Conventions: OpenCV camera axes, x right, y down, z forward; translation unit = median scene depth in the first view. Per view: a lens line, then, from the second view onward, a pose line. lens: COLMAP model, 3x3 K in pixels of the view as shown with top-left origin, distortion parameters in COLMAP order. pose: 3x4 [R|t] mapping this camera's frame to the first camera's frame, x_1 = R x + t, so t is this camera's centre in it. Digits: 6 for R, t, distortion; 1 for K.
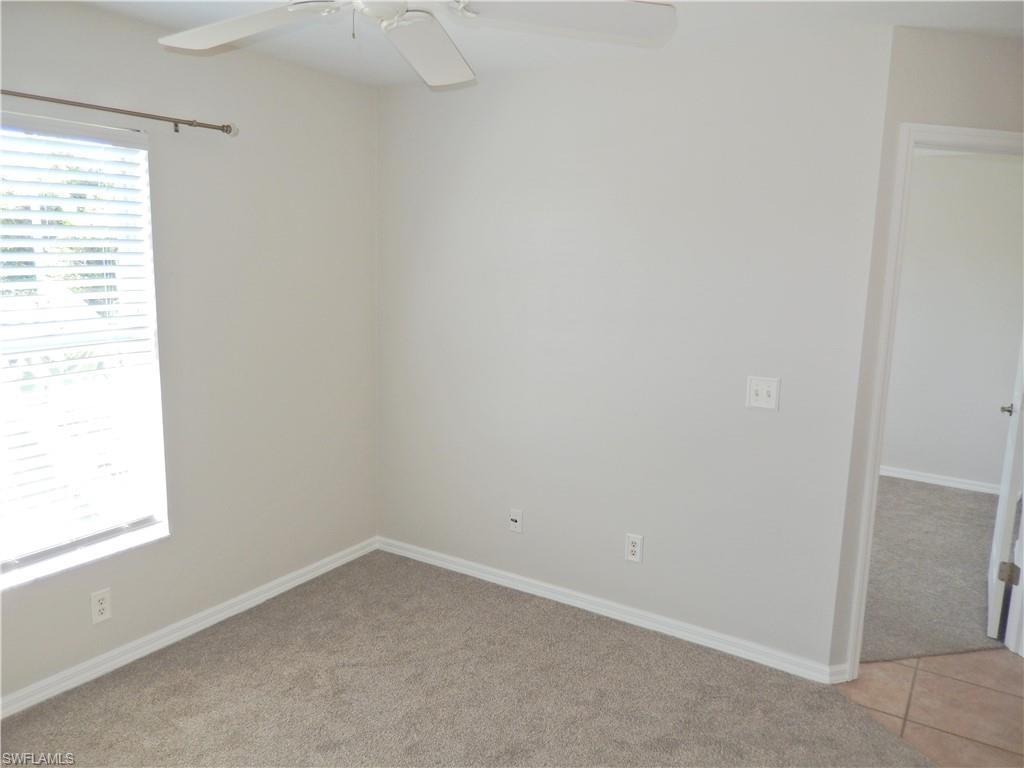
lens RADIAL K [[754.7, 0, 509.0], [0, 754.7, 375.7], [0, 0, 1]] dist [0.006294, -0.027585]
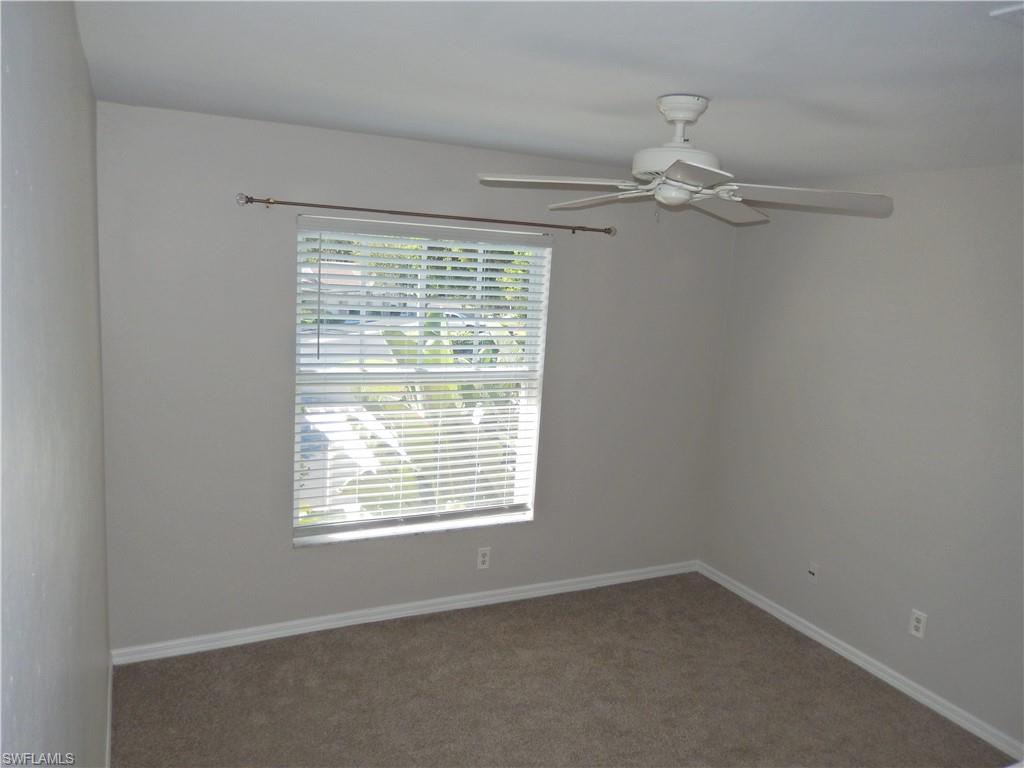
lens RADIAL K [[754.7, 0, 509.0], [0, 754.7, 375.7], [0, 0, 1]] dist [0.006294, -0.027585]
pose [[0.854873, 0.111388, -0.506739, 0.180503], [-0.127152, 0.991877, 0.003521, -0.050076], [0.503015, 0.061423, 0.862093, -0.228754]]
